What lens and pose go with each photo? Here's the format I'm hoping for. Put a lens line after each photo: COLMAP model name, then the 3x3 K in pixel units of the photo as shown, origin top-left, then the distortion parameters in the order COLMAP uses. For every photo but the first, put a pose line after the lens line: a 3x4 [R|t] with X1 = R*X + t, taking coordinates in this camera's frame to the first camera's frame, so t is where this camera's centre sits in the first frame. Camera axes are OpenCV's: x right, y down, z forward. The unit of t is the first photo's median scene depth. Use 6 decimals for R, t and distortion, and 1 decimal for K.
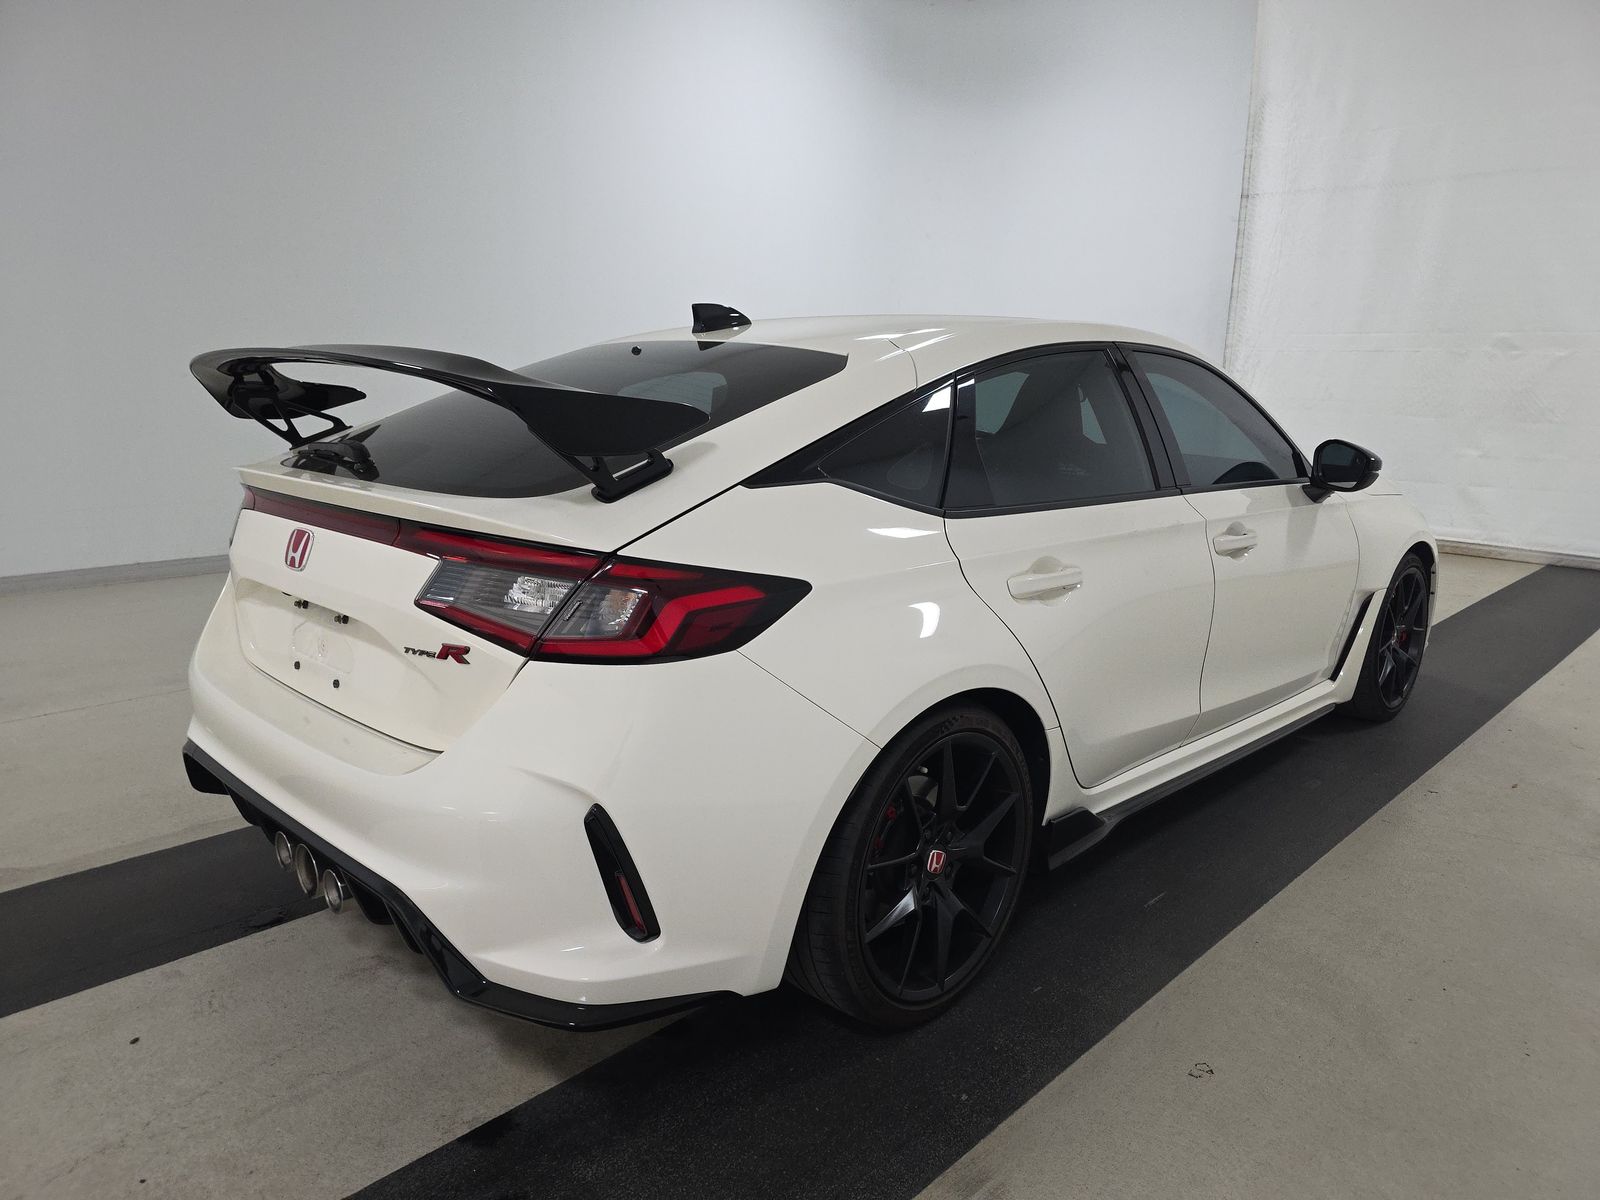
lens RADIAL K [[1078.5, 0, 811.7], [0, 1078.5, 610.3], [0, 0, 1]] dist [0.058736, -0.060379]
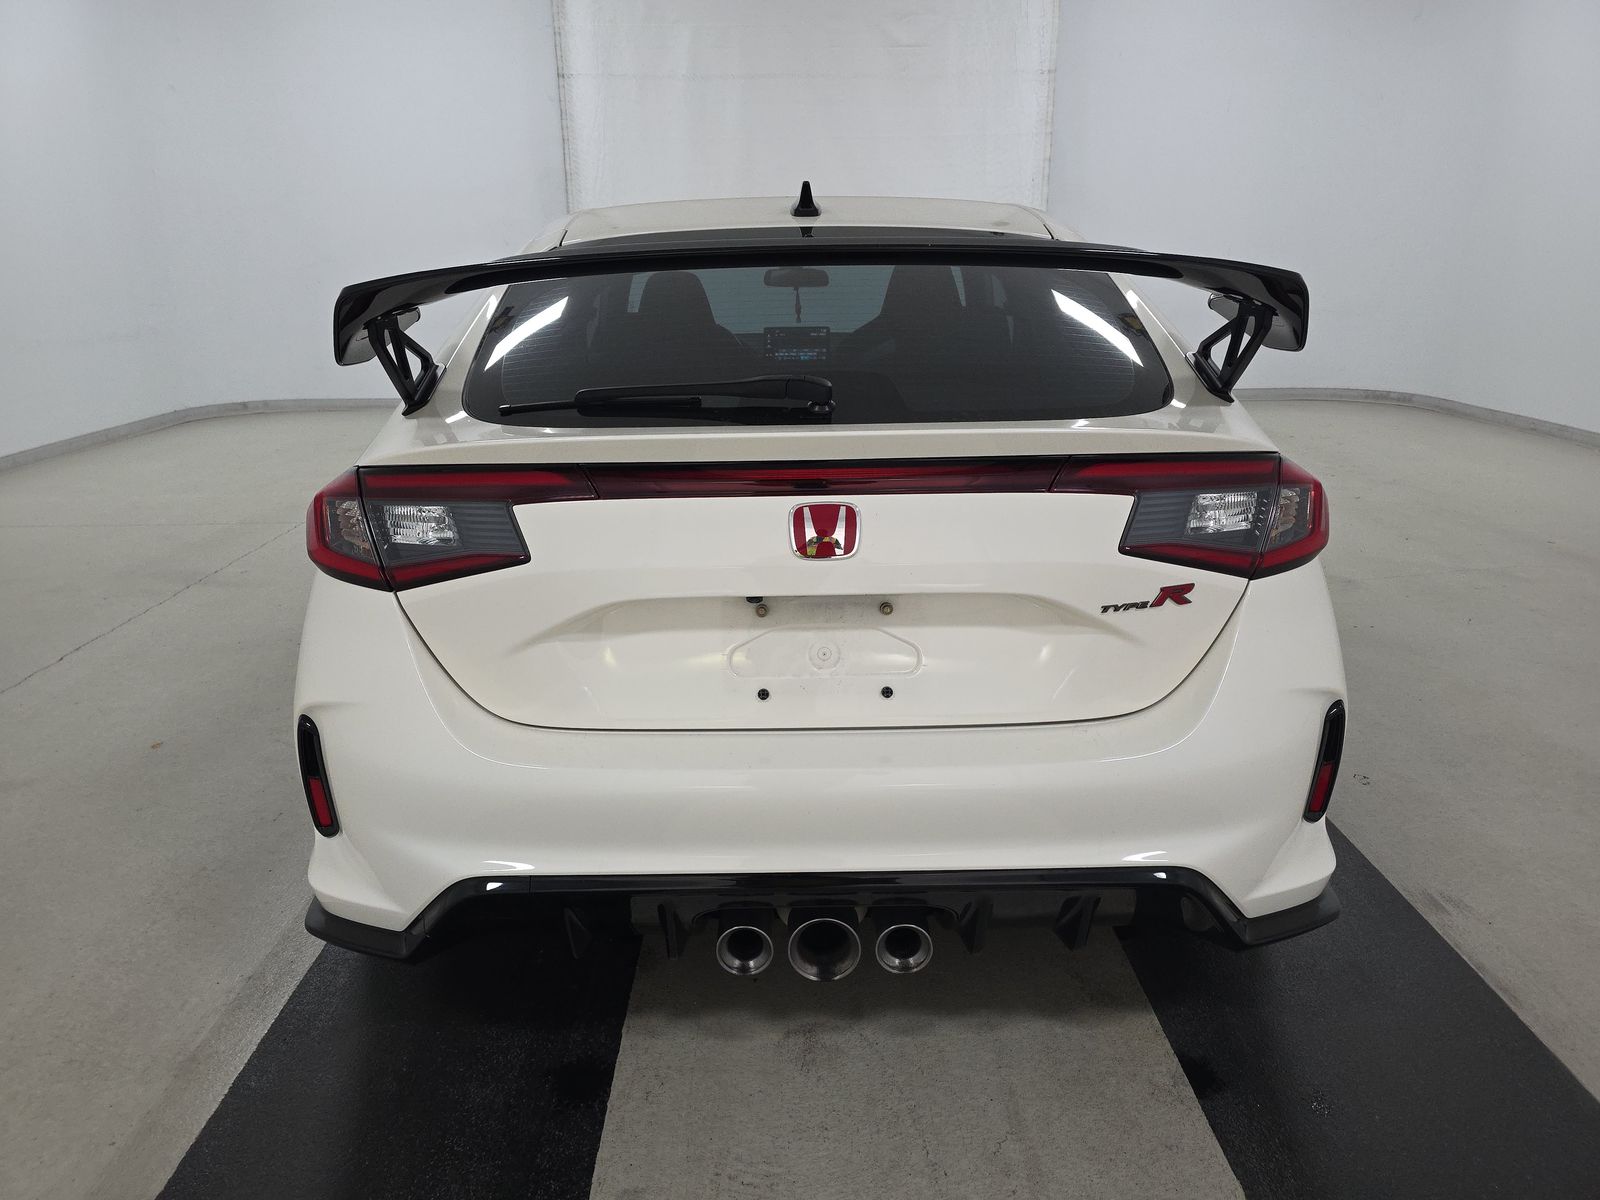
lens RADIAL K [[1070.5, 0, 794.6], [0, 1070.5, 606.4], [0, 0, 1]] dist [0.076101, -0.081992]
pose [[0.708201, -0.239099, 0.664292, -0.918575], [0.173193, 0.970994, 0.164849, -0.120904], [-0.684438, -0.001695, 0.729069, 0.466051]]
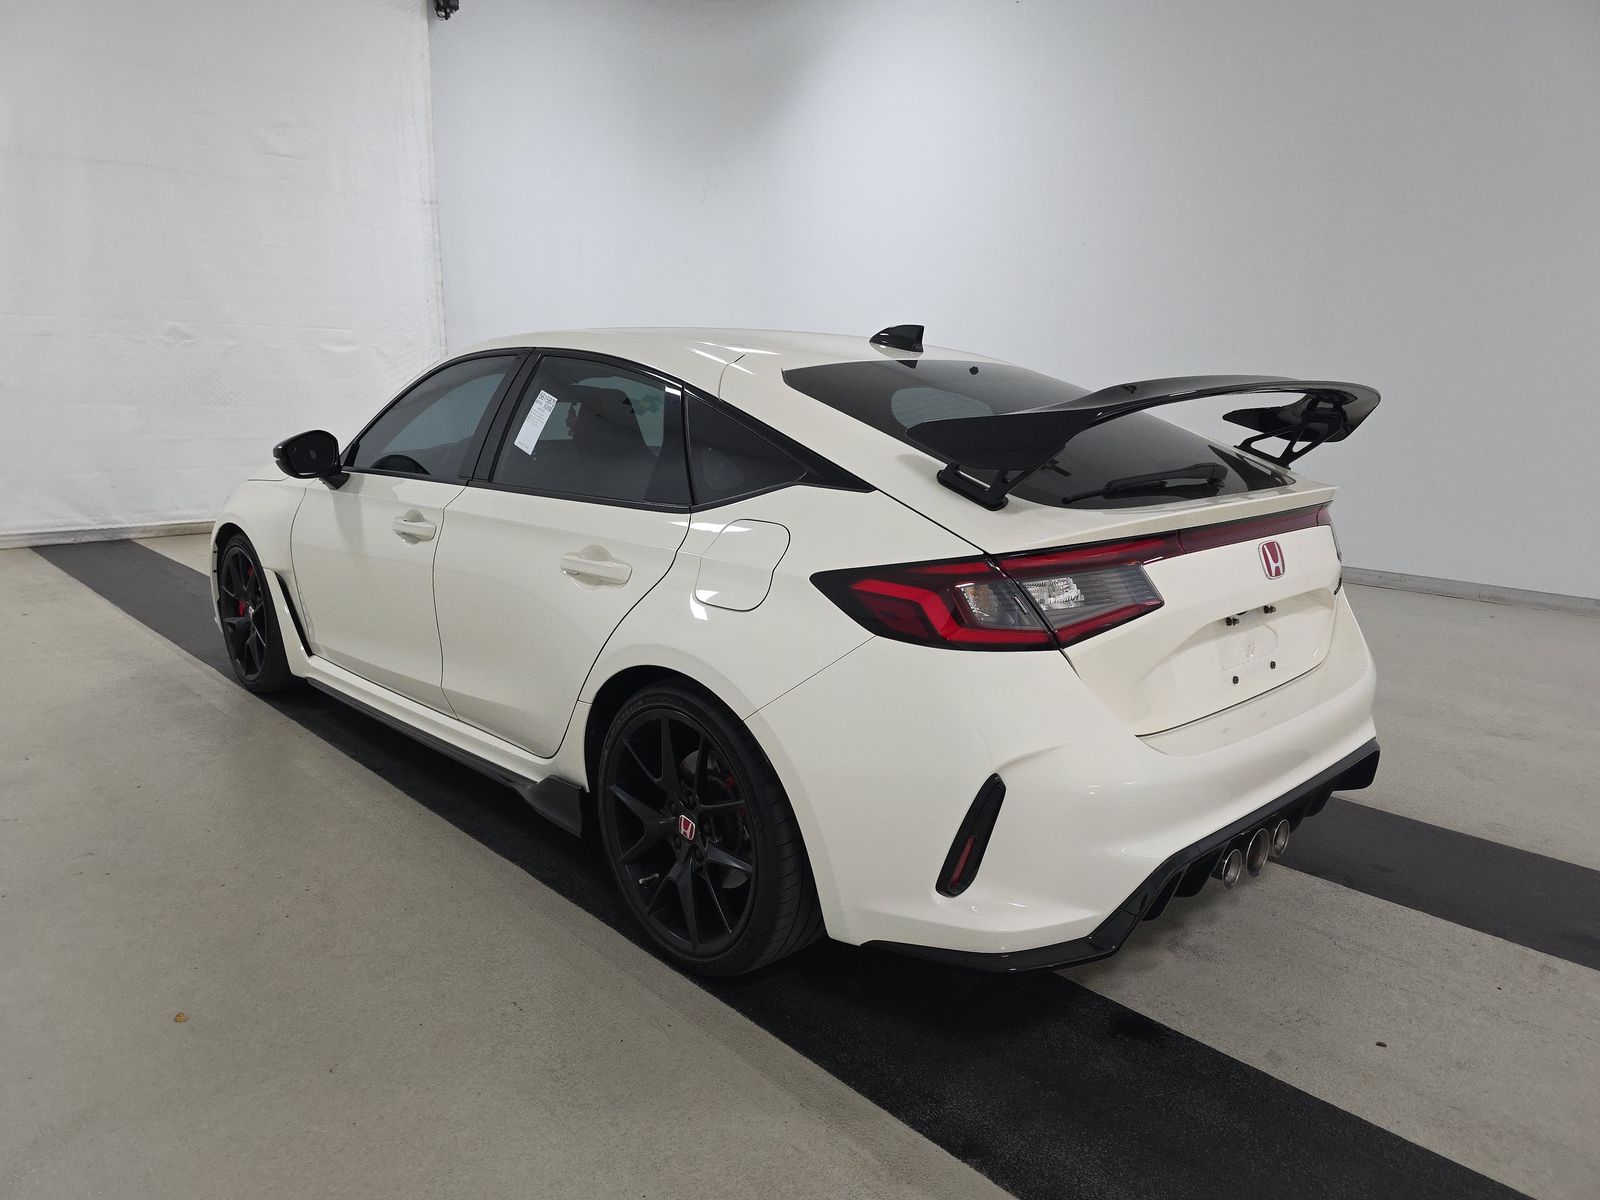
lens RADIAL K [[1070.5, 0, 794.6], [0, 1070.5, 606.4], [0, 0, 1]] dist [0.076101, -0.081992]
pose [[0.040272, -0.224149, 0.973723, -1.484168], [0.202868, 0.956050, 0.211690, -0.322437], [-0.978378, 0.189013, 0.083974, 1.314895]]
